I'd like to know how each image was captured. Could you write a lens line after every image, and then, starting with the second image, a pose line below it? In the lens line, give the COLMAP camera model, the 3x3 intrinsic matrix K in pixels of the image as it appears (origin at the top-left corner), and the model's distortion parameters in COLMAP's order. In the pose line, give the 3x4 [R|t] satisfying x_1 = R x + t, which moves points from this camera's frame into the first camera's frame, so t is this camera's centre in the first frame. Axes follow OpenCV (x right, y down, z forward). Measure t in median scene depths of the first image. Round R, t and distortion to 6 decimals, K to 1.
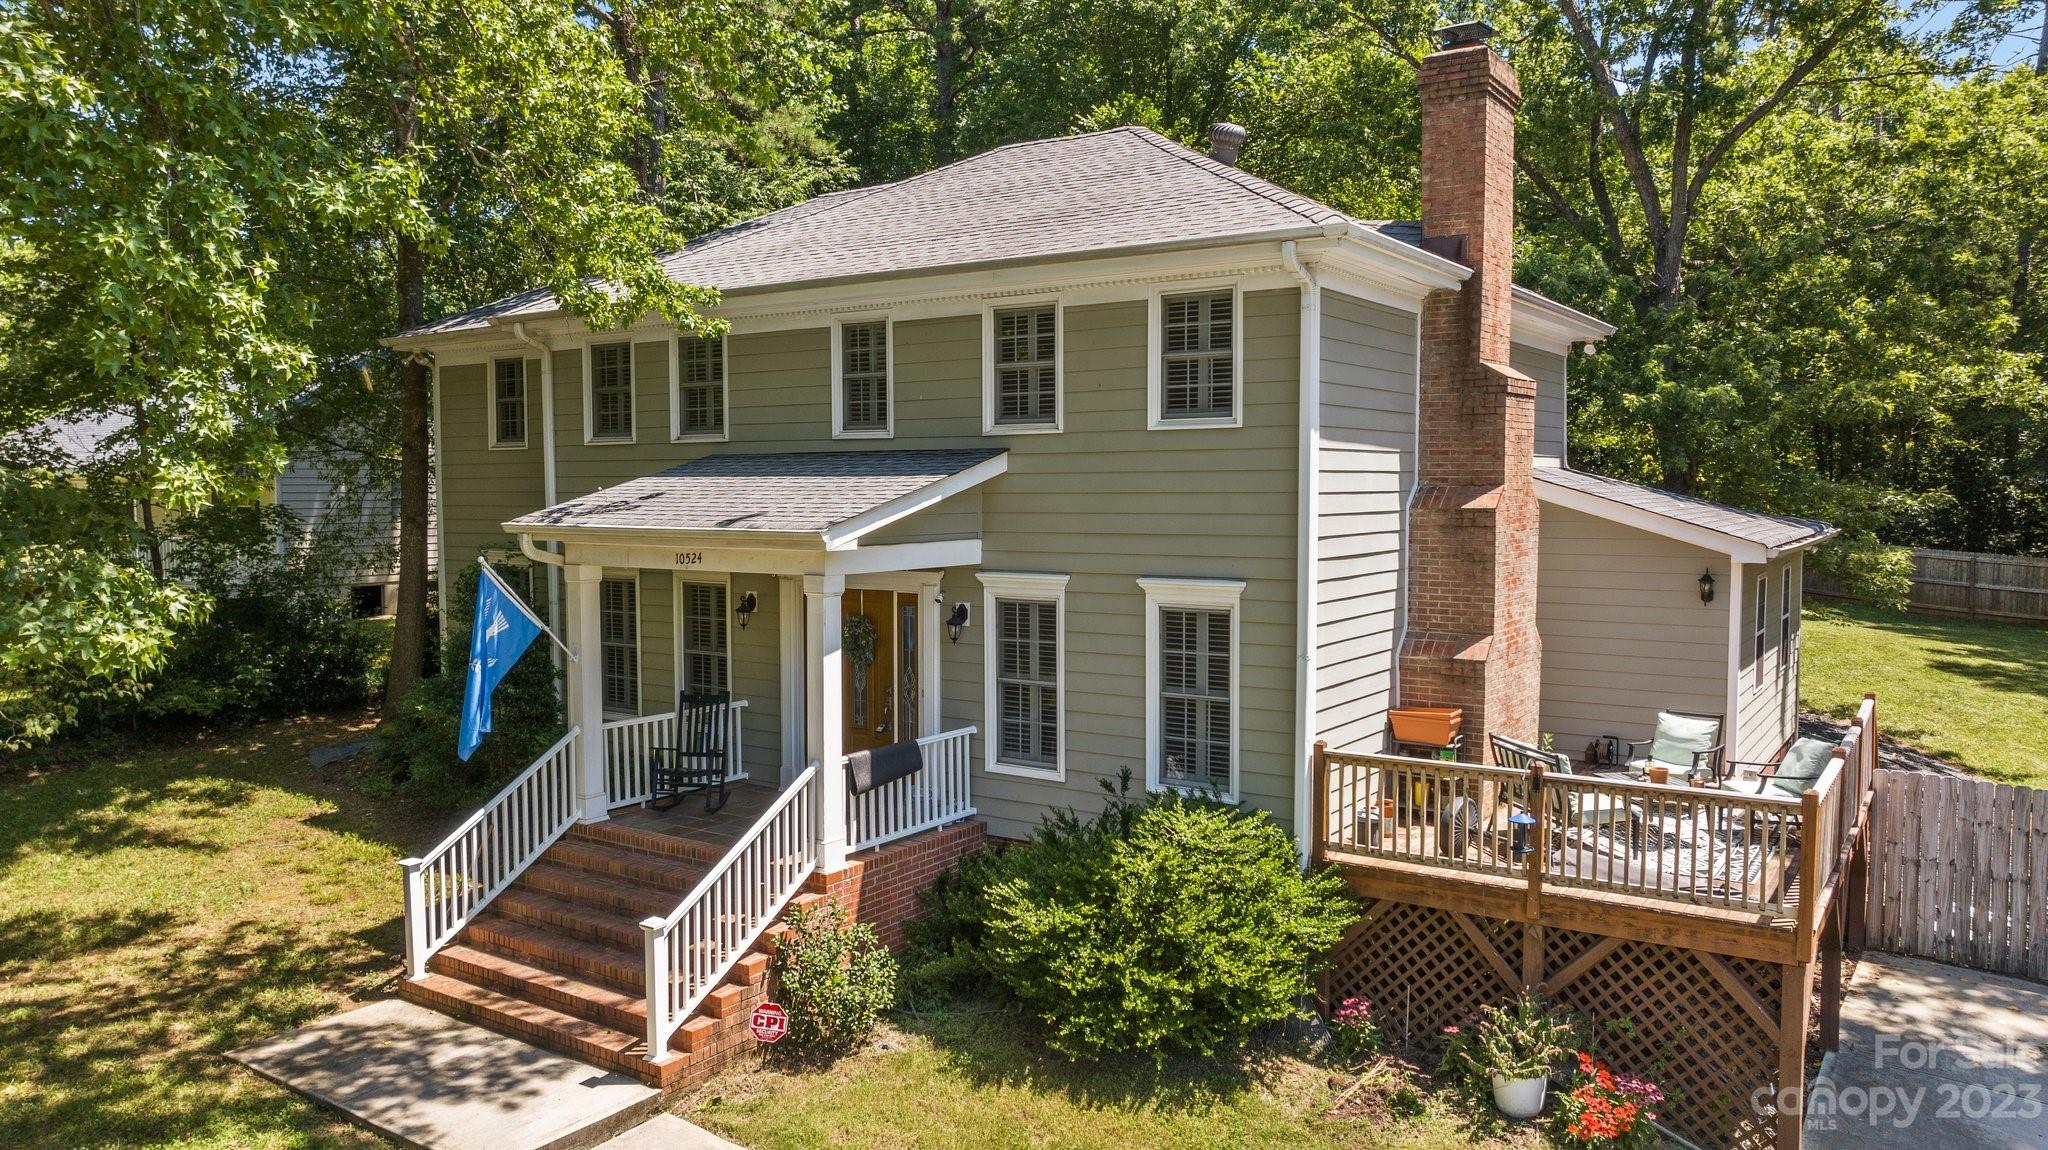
lens RADIAL K [[1449.4, 0, 1029.0], [0, 1449.4, 565.9], [0, 0, 1]] dist [-0.032315, 0.006080]
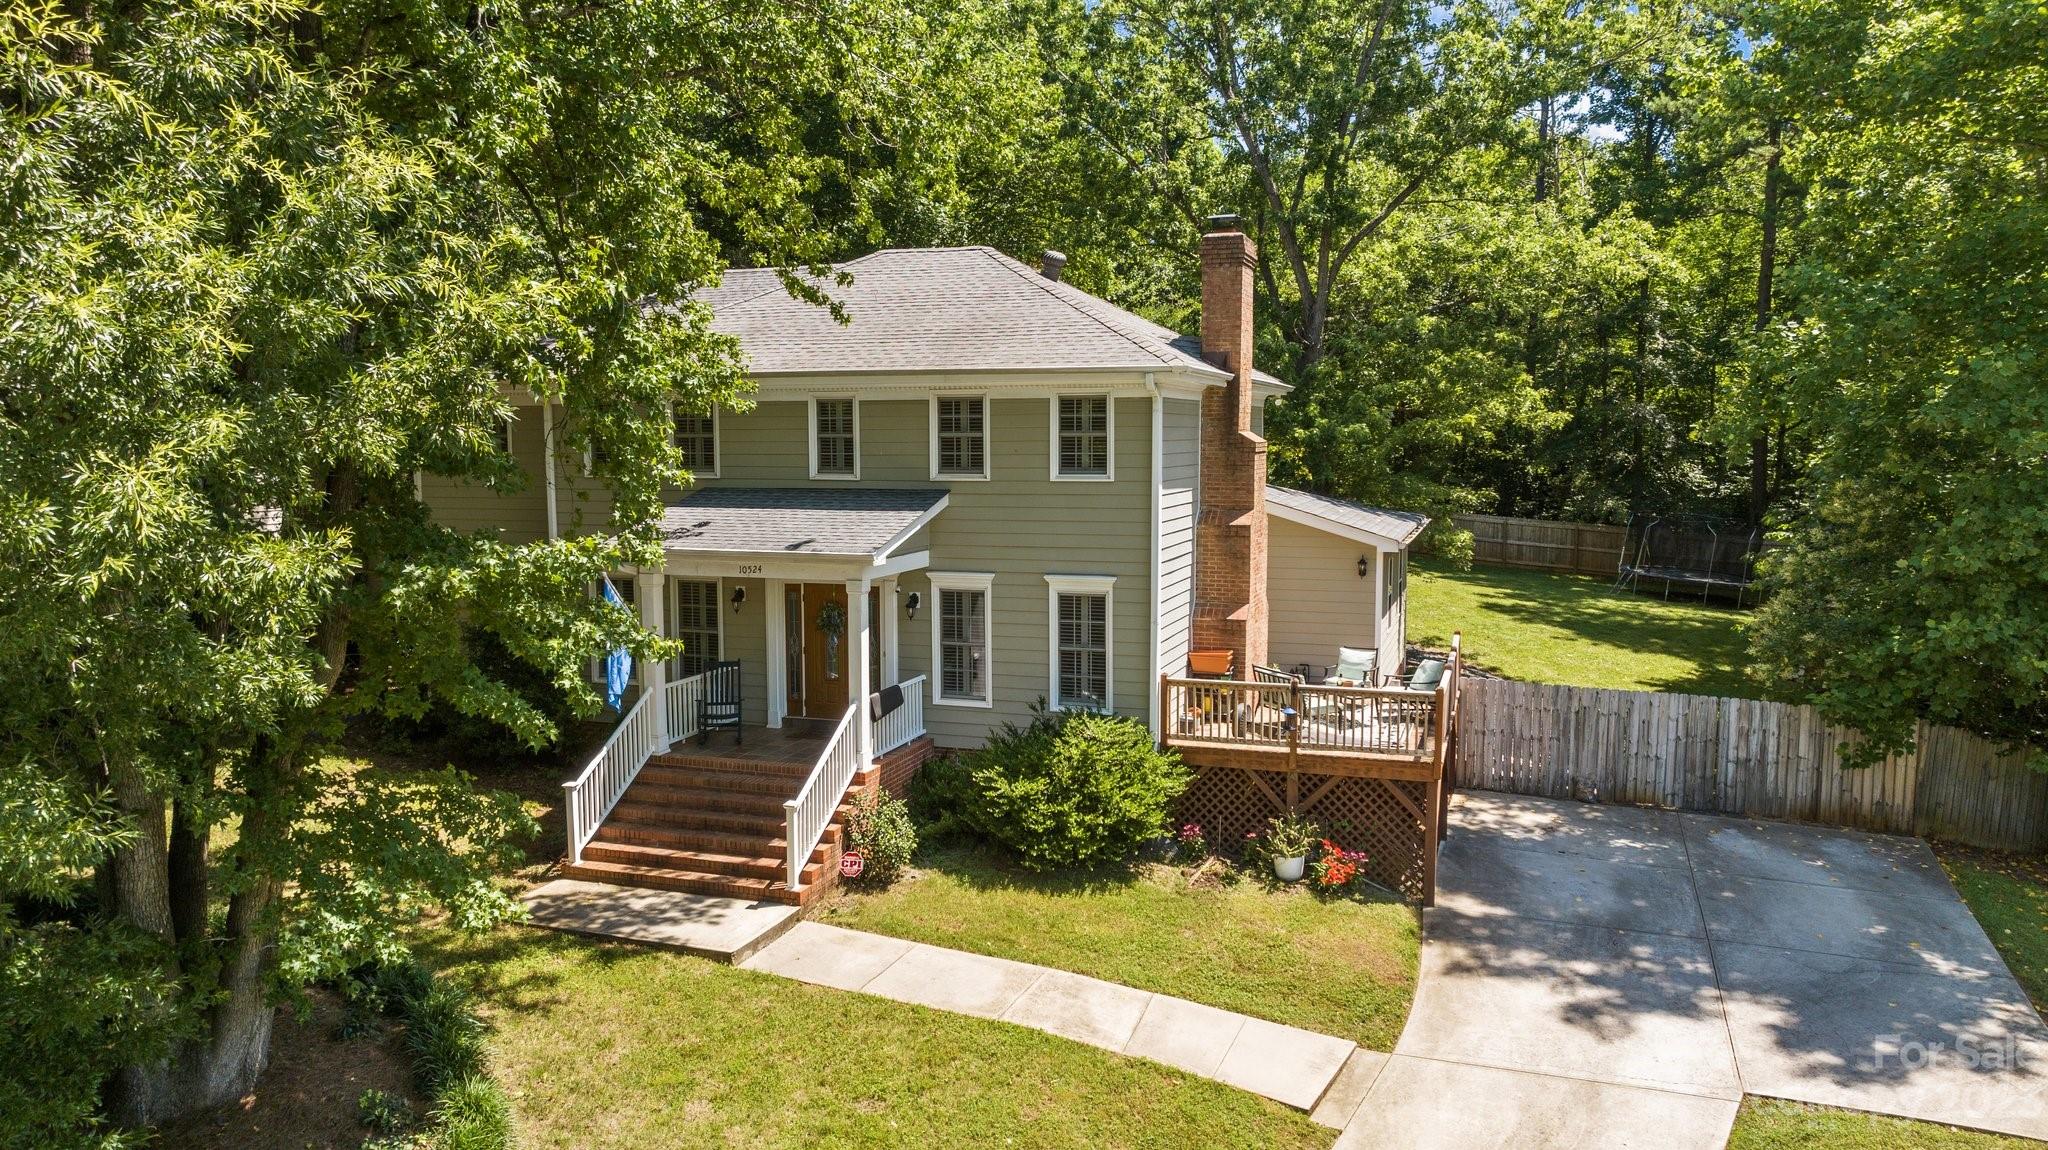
lens RADIAL K [[1449.4, 0, 1029.0], [0, 1449.4, 565.9], [0, 0, 1]] dist [-0.032315, 0.006080]
pose [[0.963619, -0.024431, 0.266162, -0.385357], [0.015149, 0.999205, 0.036869, -0.064344], [-0.266851, -0.031495, 0.963223, -0.545749]]
